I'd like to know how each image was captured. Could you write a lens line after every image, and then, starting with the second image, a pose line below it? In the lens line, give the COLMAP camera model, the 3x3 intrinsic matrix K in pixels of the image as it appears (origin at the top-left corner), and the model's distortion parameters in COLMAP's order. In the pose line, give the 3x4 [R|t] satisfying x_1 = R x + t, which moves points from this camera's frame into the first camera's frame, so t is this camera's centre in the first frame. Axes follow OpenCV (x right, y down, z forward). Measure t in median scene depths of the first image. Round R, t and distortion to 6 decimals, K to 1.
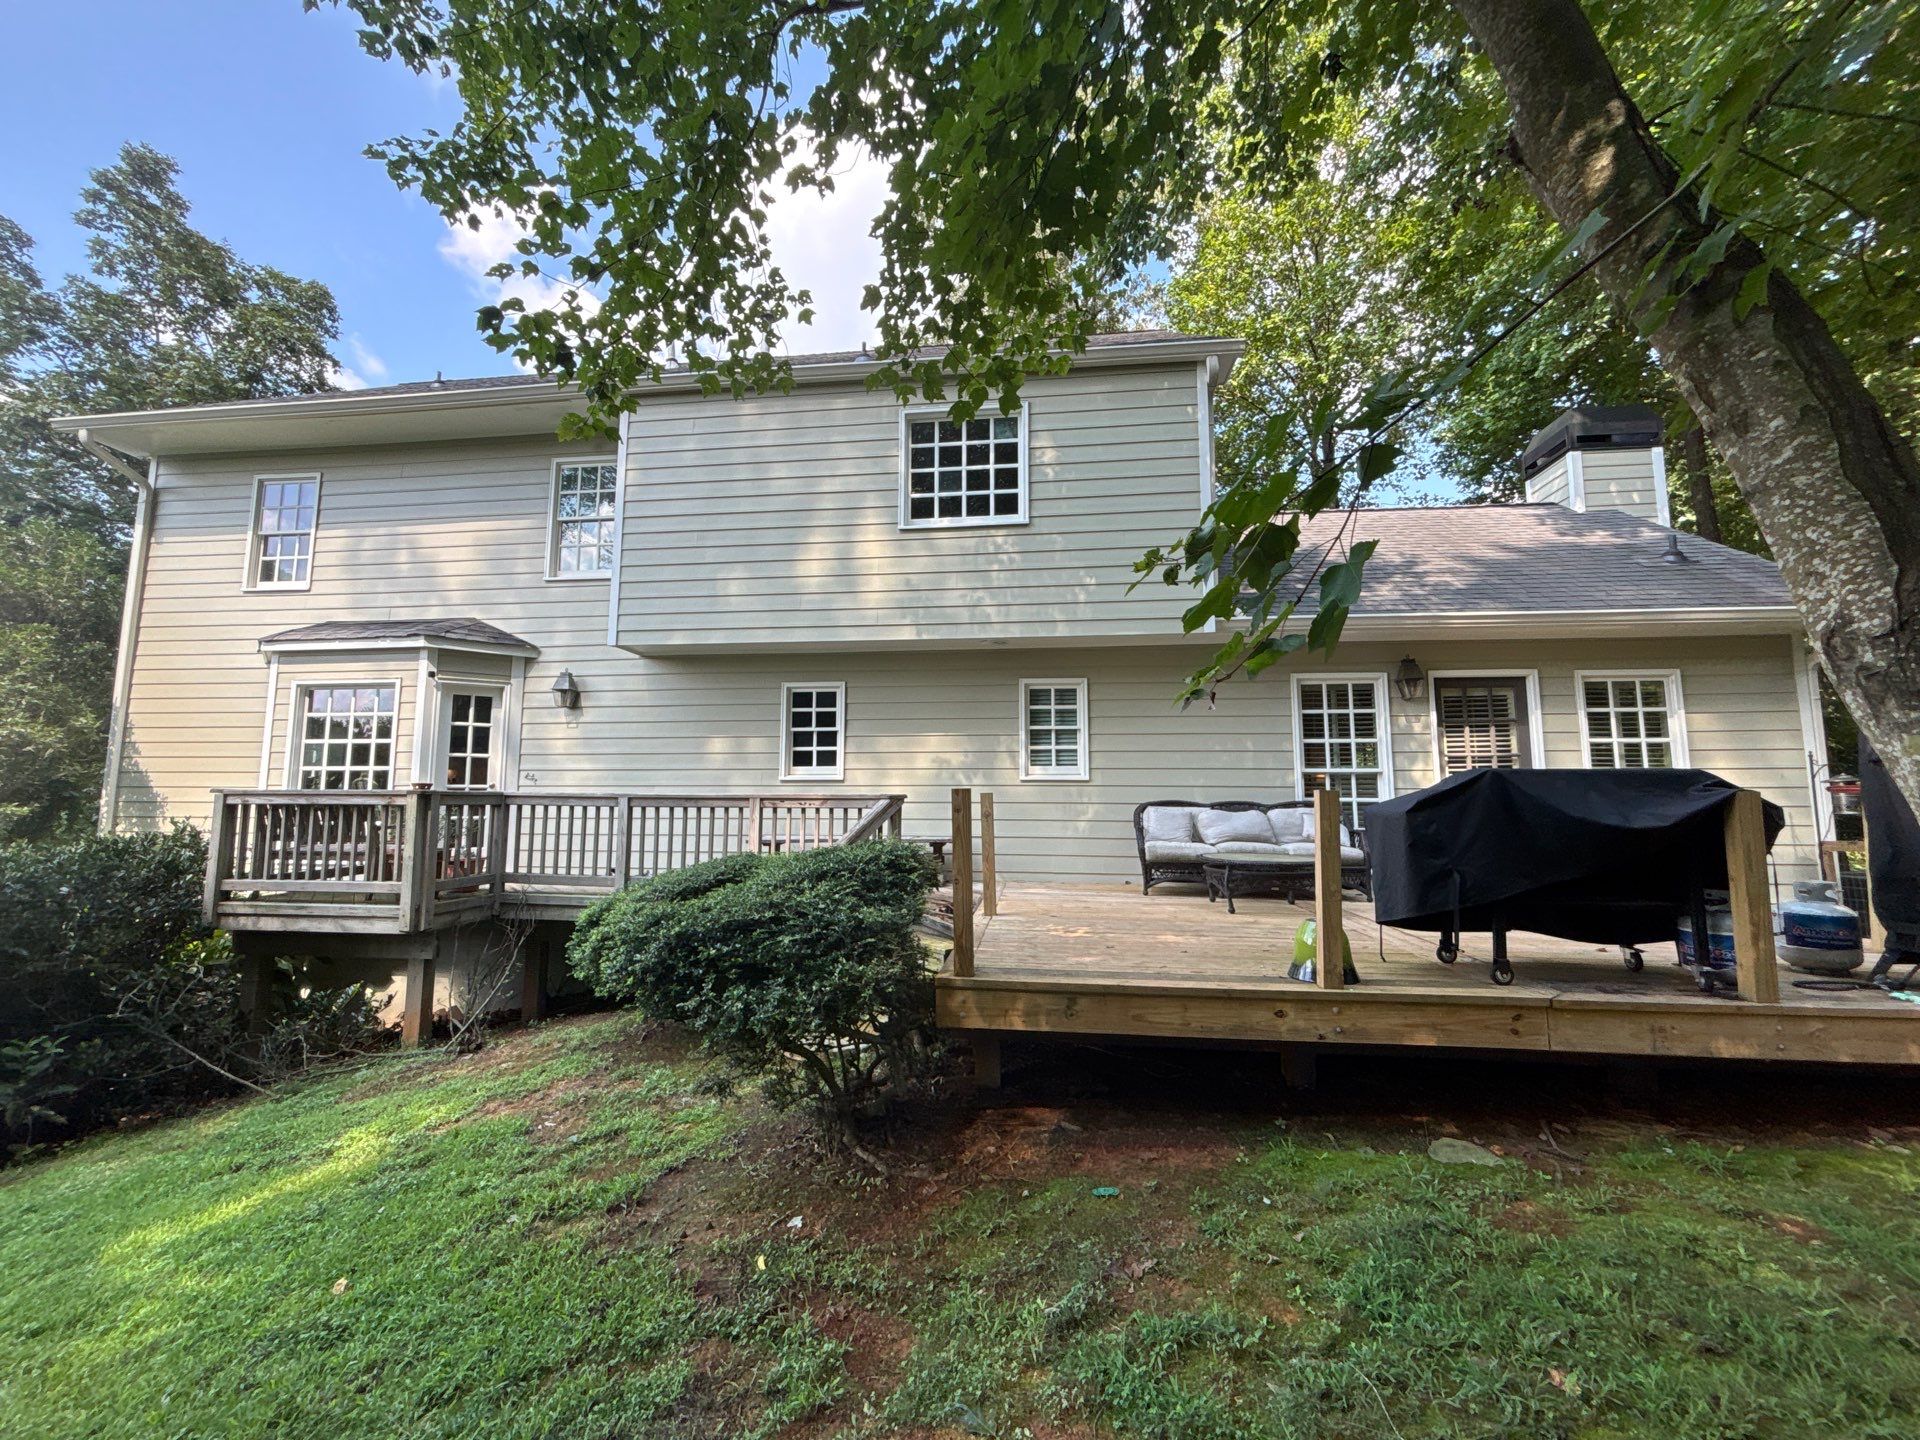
lens RADIAL K [[776.7, 0, 953.8], [0, 776.7, 717.0], [0, 0, 1]] dist [0.004432, -0.001154]
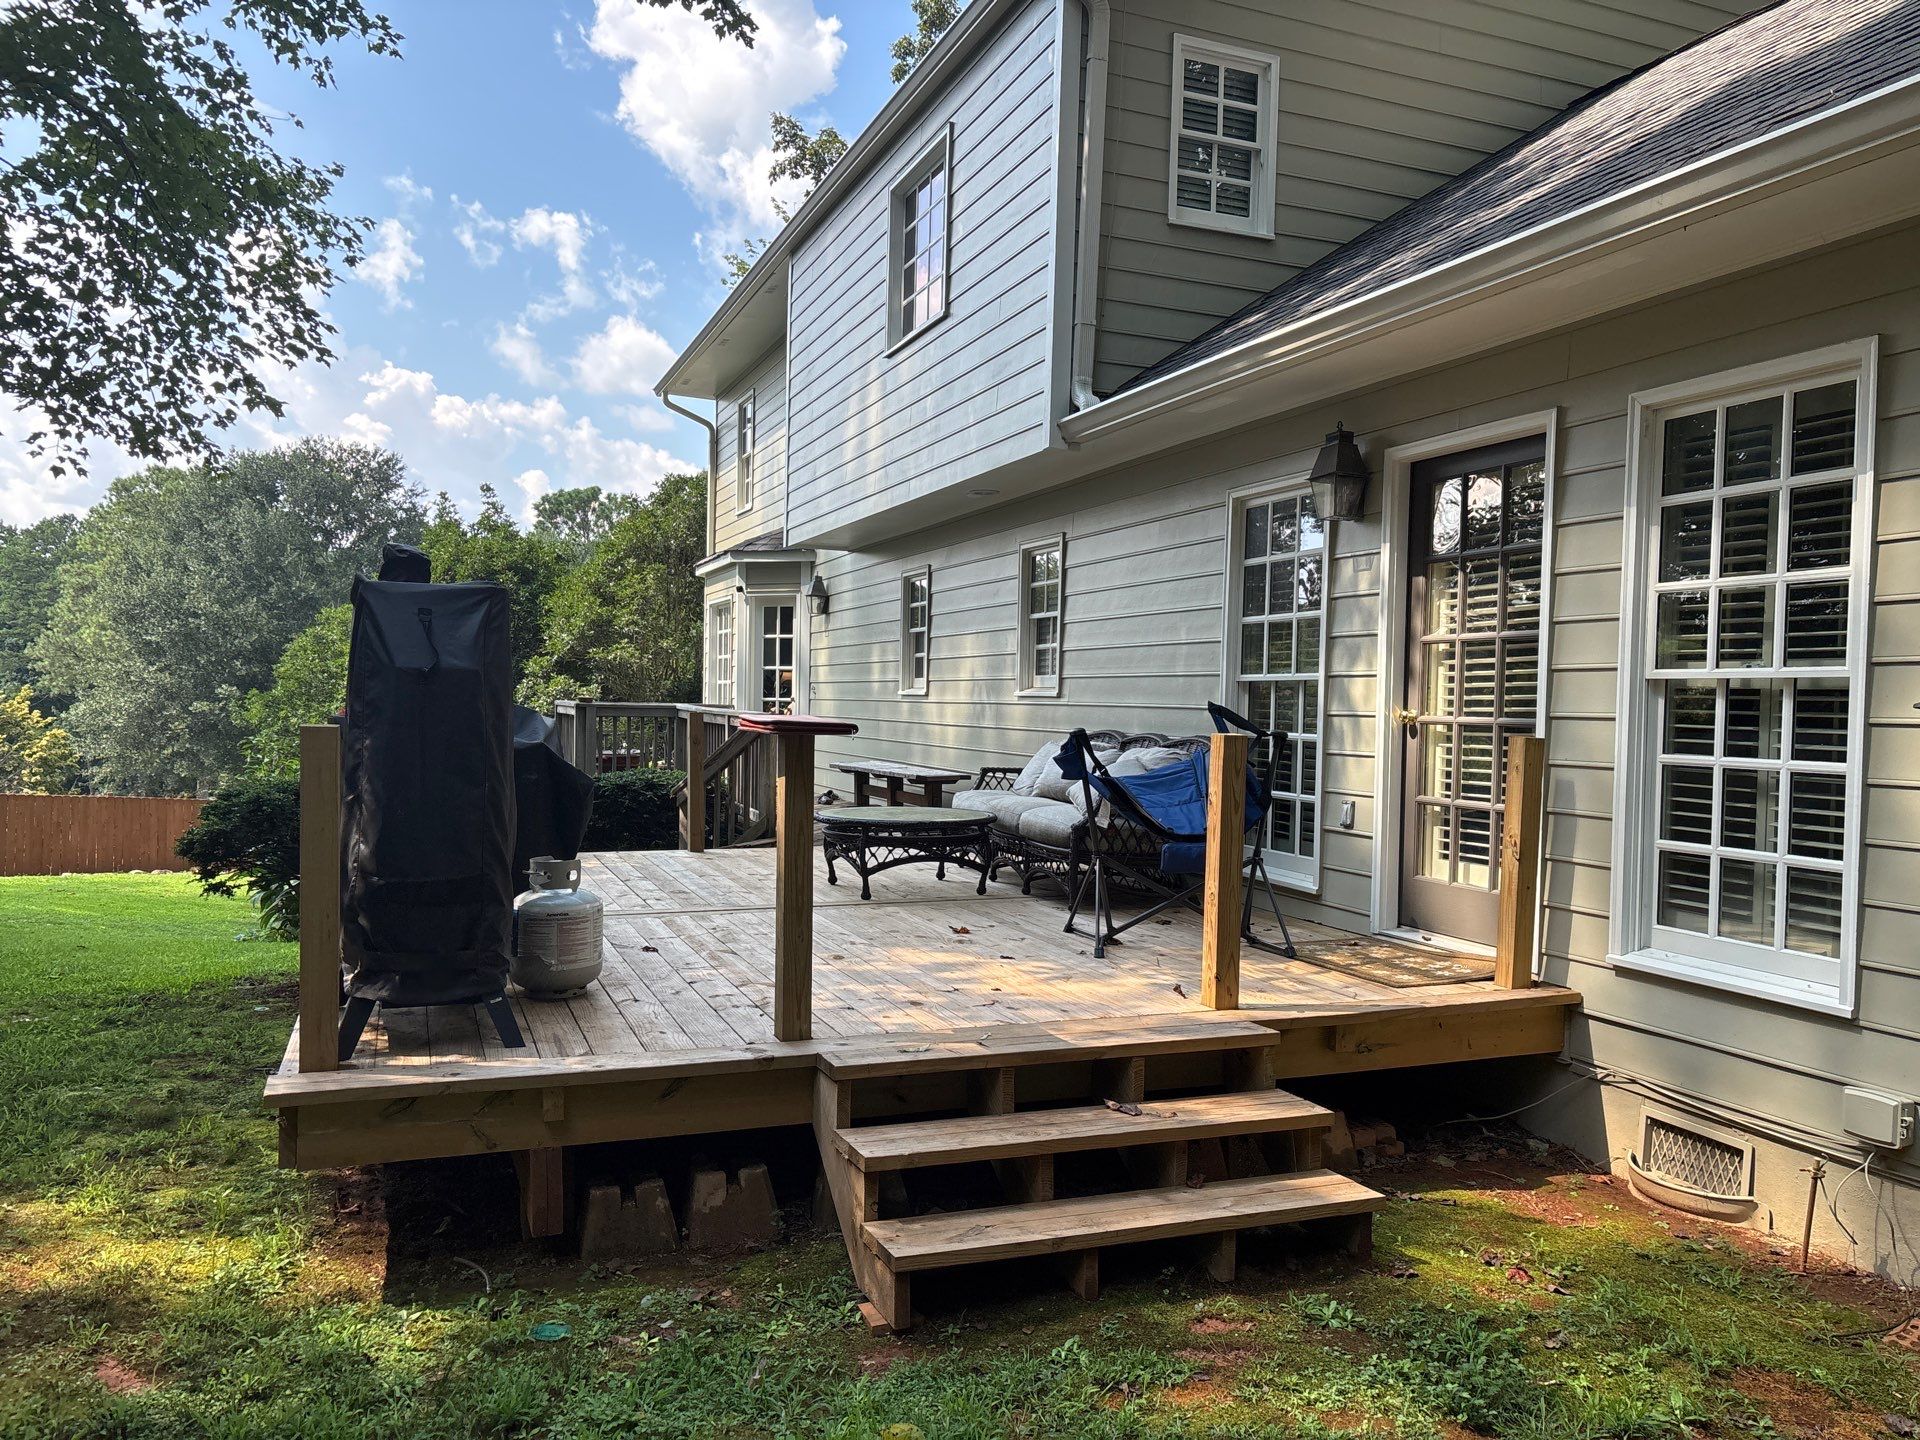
lens RADIAL K [[1437.6, 0, 1005.6], [0, 1437.6, 749.0], [0, 0, 1]] dist [0.033359, -0.030424]
pose [[0.492733, 0.034773, -0.869486, 1.214109], [0.073281, 0.993994, 0.081280, 0.027147], [0.867090, -0.103766, 0.487225, 0.394466]]
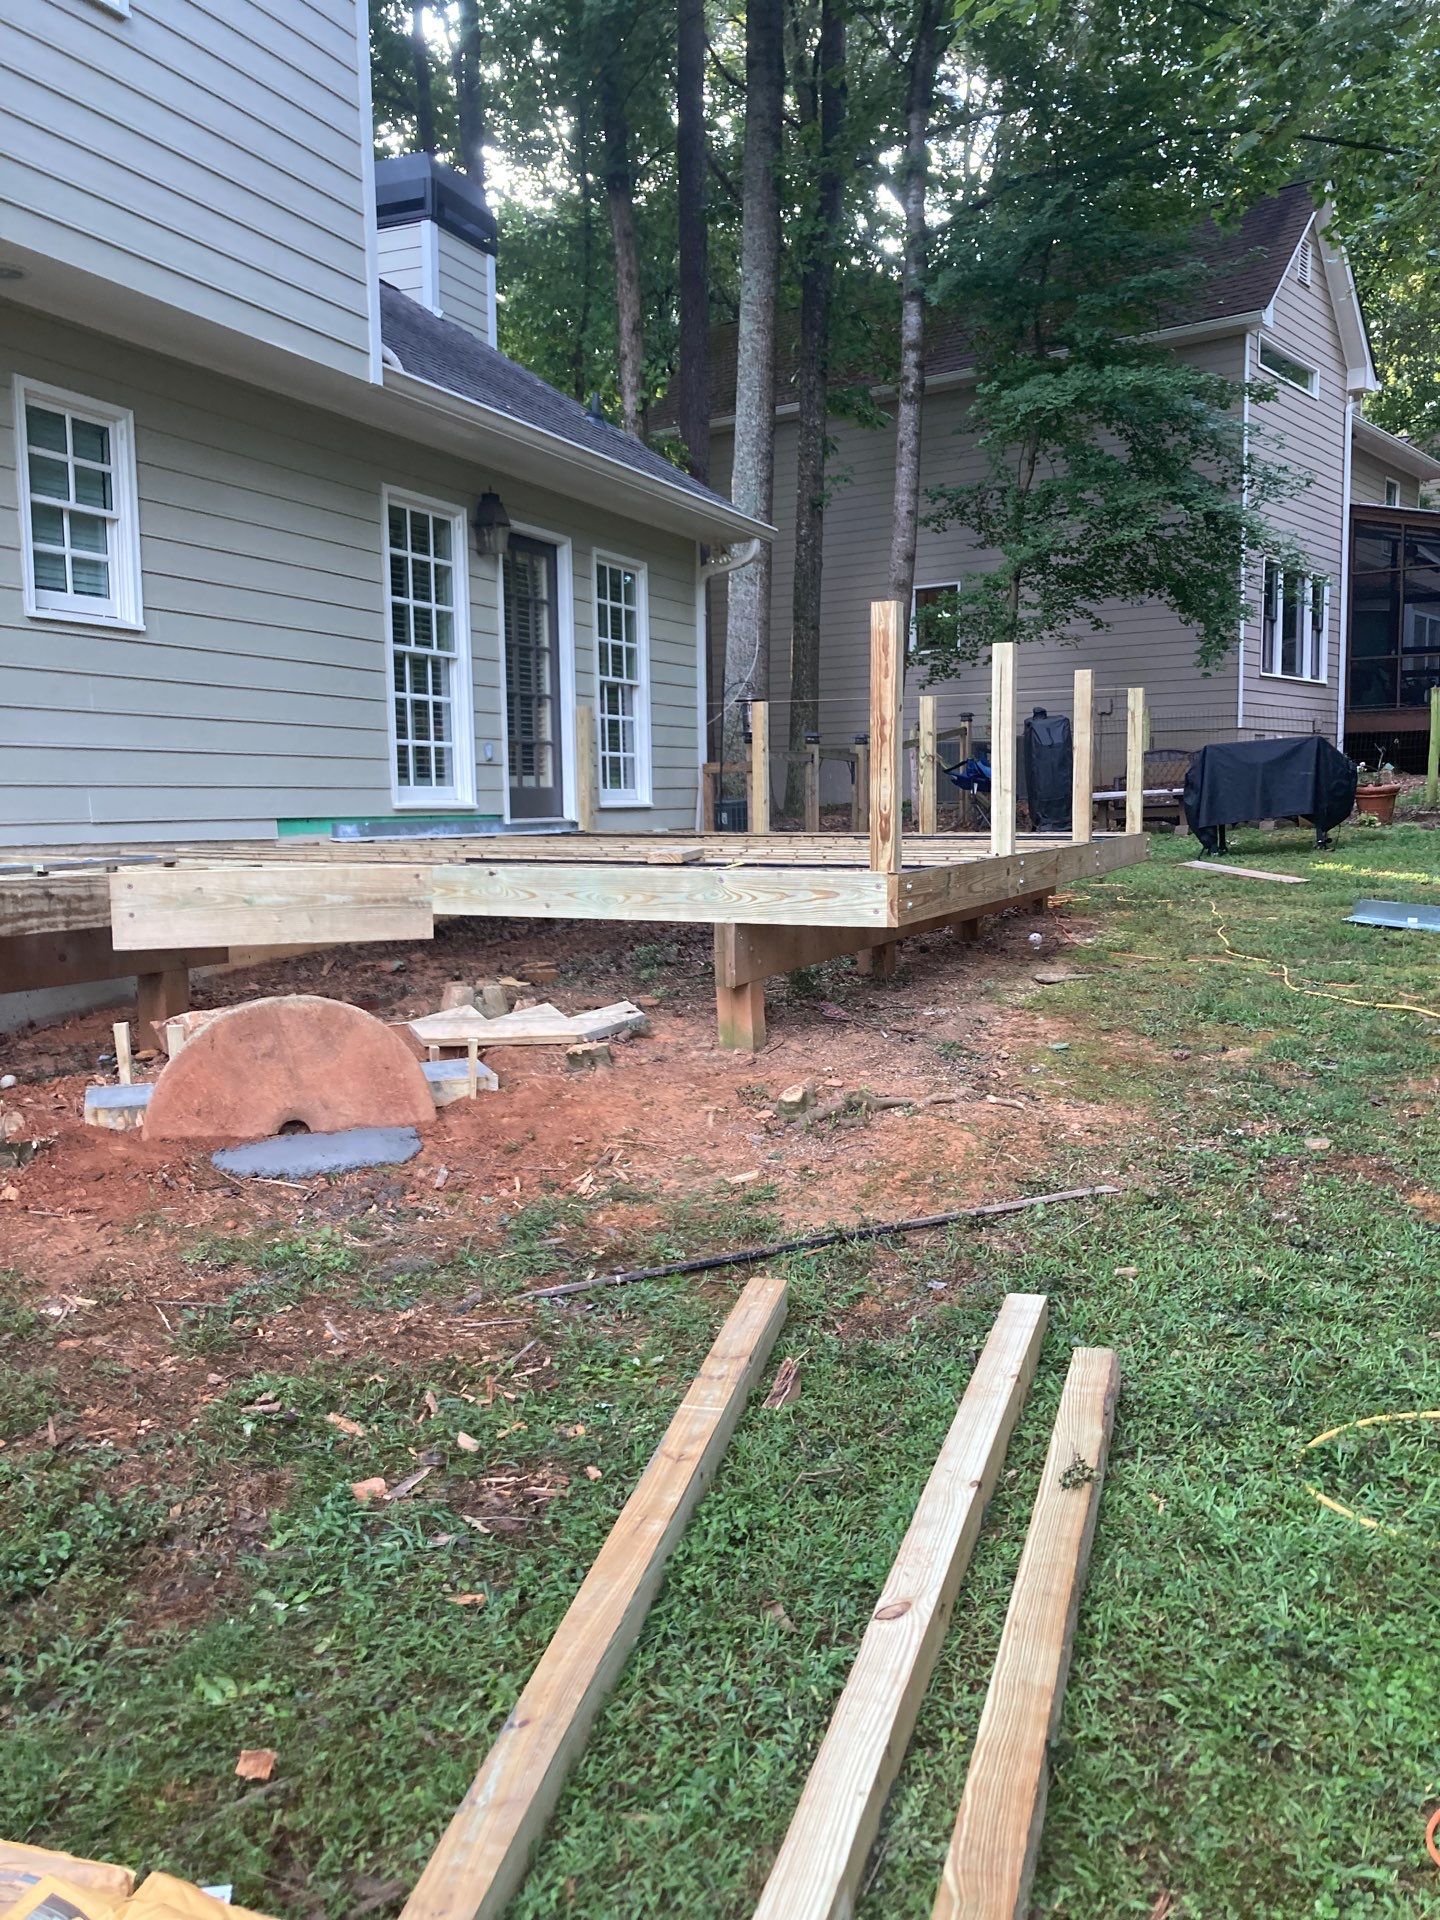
lens RADIAL K [[1571.8, 0, 736.0], [0, 1571.8, 935.5], [0, 0, 1]] dist [0.030288, -0.034167]
pose [[0.294143, -0.089360, 0.951575, -0.691708], [-0.091575, 0.988404, 0.121125, 0.119753], [-0.951364, -0.122769, 0.282549, 0.354828]]
